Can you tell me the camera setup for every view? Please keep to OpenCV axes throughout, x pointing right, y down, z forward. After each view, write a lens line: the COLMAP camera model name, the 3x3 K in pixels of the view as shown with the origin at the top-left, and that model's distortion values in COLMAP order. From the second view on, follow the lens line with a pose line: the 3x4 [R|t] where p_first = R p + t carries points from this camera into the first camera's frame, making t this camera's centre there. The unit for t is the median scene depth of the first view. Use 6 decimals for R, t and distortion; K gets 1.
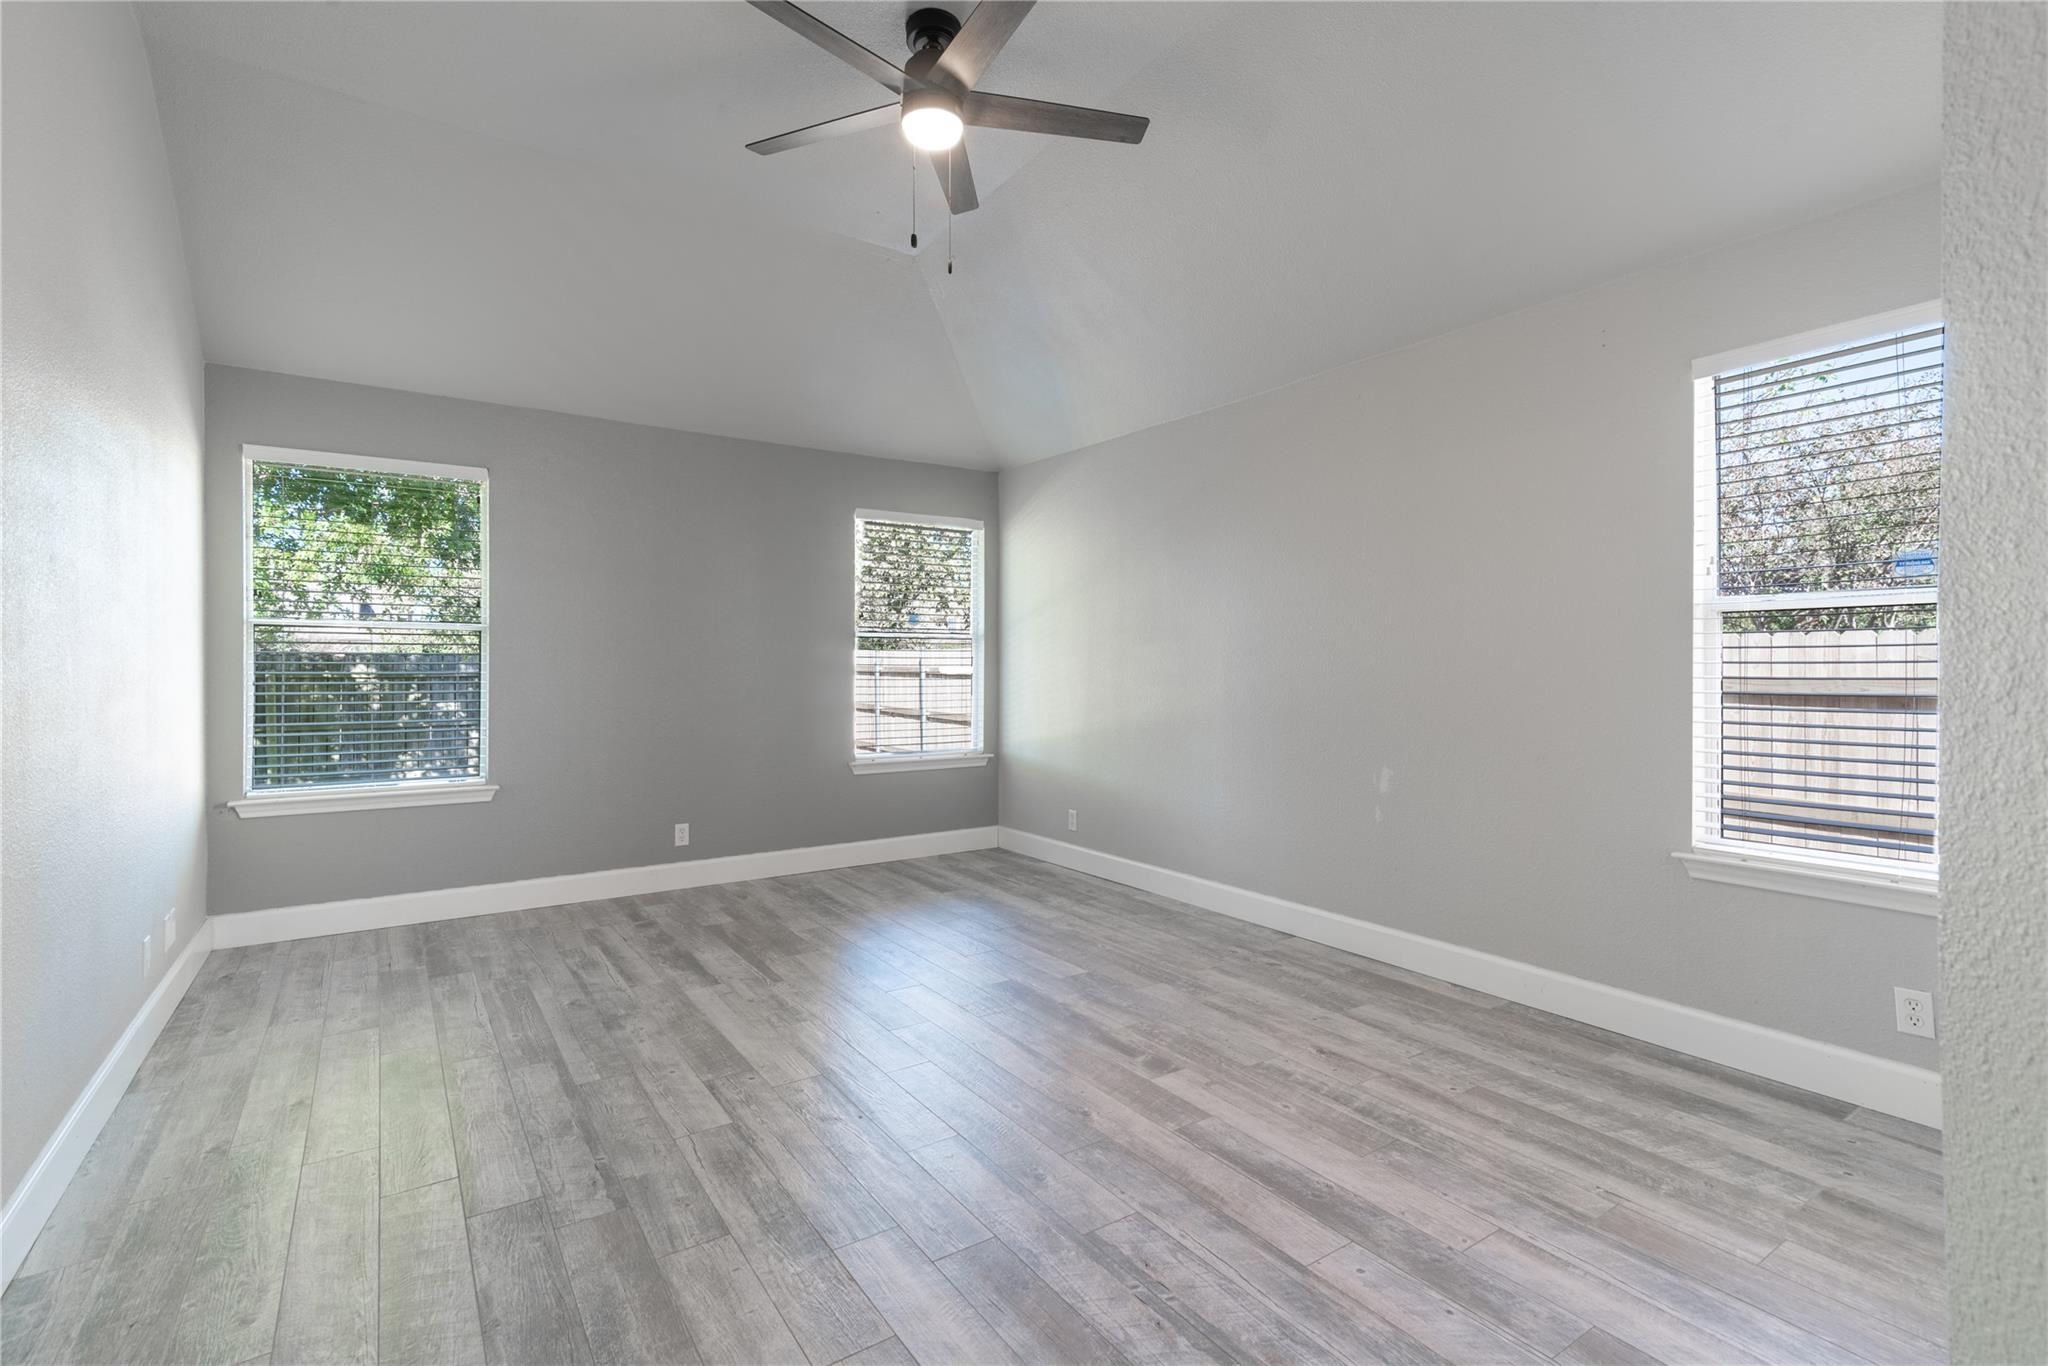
lens RADIAL K [[948.4, 0, 1029.2], [0, 948.4, 672.3], [0, 0, 1]] dist [0.014585, -0.002970]
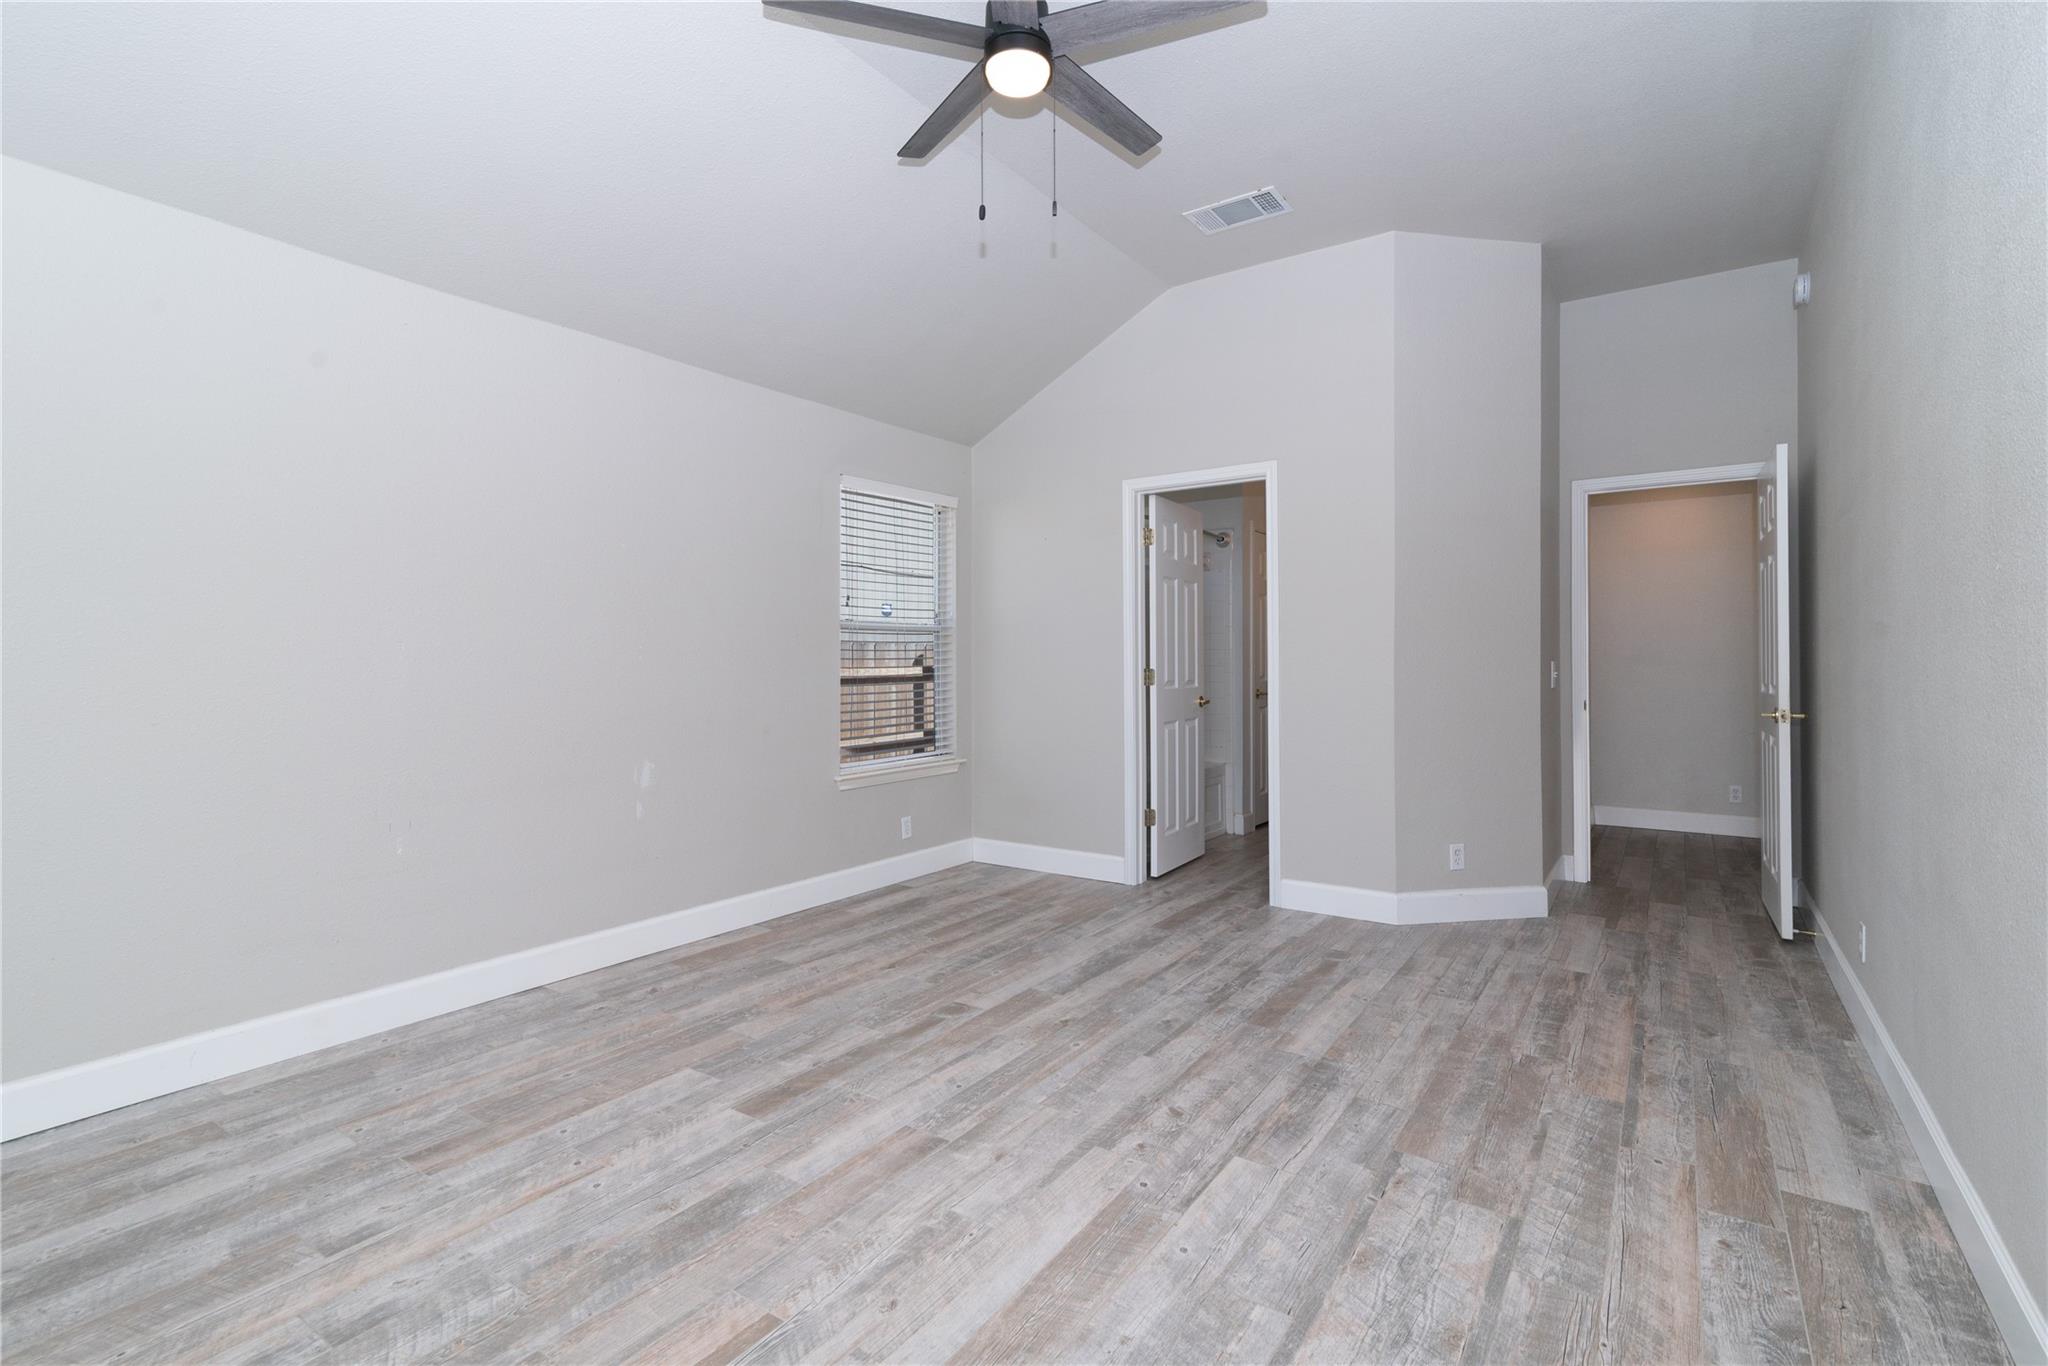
lens RADIAL K [[948.4, 0, 1028.5], [0, 948.4, 671.9], [0, 0, 1]] dist [0.014585, -0.002970]
pose [[-0.367025, -0.011745, 0.930137, -1.038873], [0.008983, 0.999829, 0.016170, -0.011766], [-0.930168, 0.014290, -0.366857, 1.447515]]
